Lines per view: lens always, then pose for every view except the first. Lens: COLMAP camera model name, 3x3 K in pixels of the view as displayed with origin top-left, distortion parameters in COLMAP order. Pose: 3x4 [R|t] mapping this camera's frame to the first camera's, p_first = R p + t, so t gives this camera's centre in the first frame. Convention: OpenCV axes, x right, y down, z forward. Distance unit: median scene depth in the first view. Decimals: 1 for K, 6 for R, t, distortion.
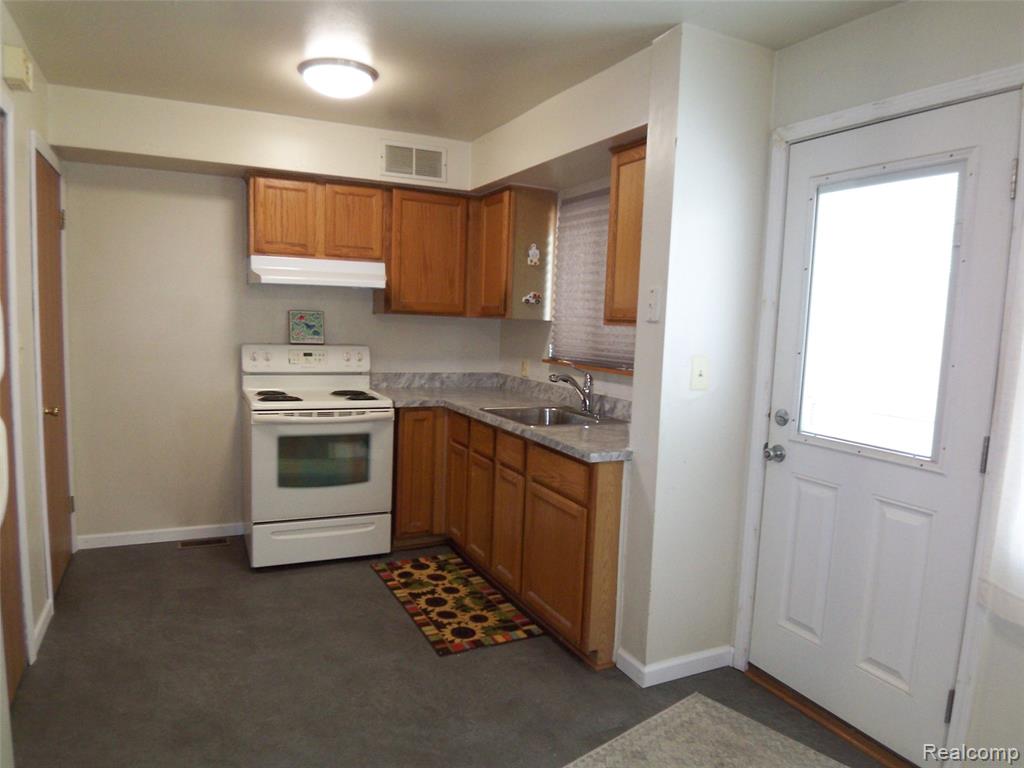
lens RADIAL K [[703.0, 0, 512.0], [0, 703.0, 384.0], [0, 0, 1]] dist [-0.001528, -0.044847]
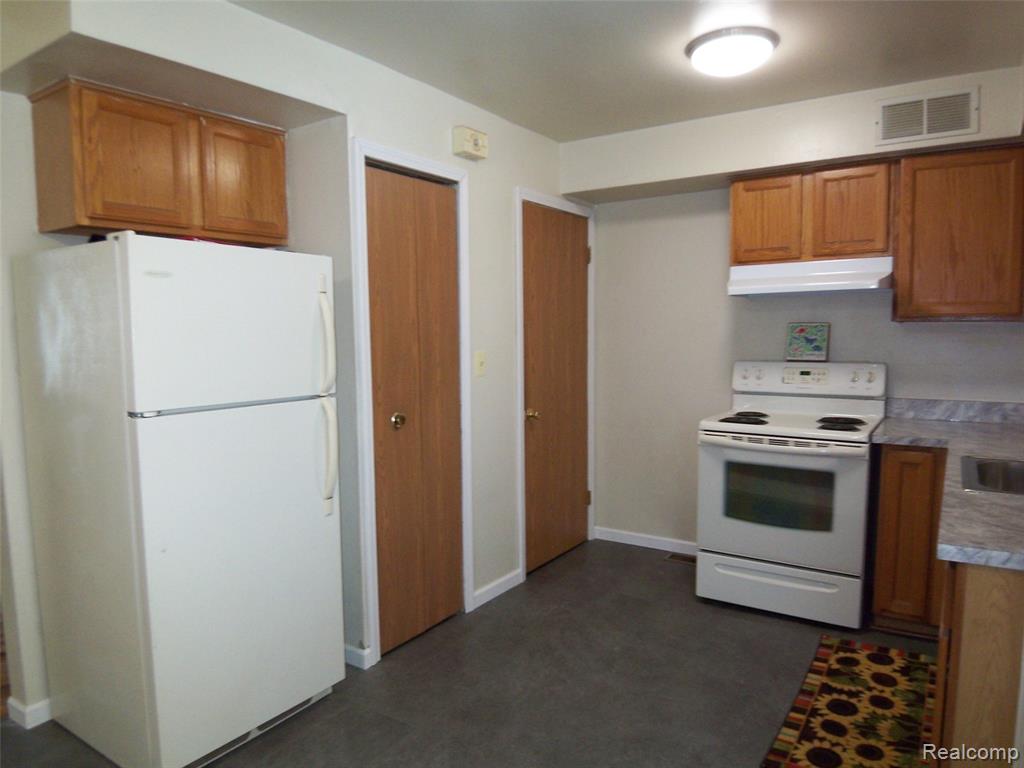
lens RADIAL K [[703.0, 0, 512.0], [0, 703.0, 384.0], [0, 0, 1]] dist [-0.001528, -0.044847]
pose [[0.501703, 0.026553, -0.864632, 0.298937], [-0.052354, 0.998629, 0.000289, -0.010638], [0.863454, 0.045122, 0.502405, 0.274862]]
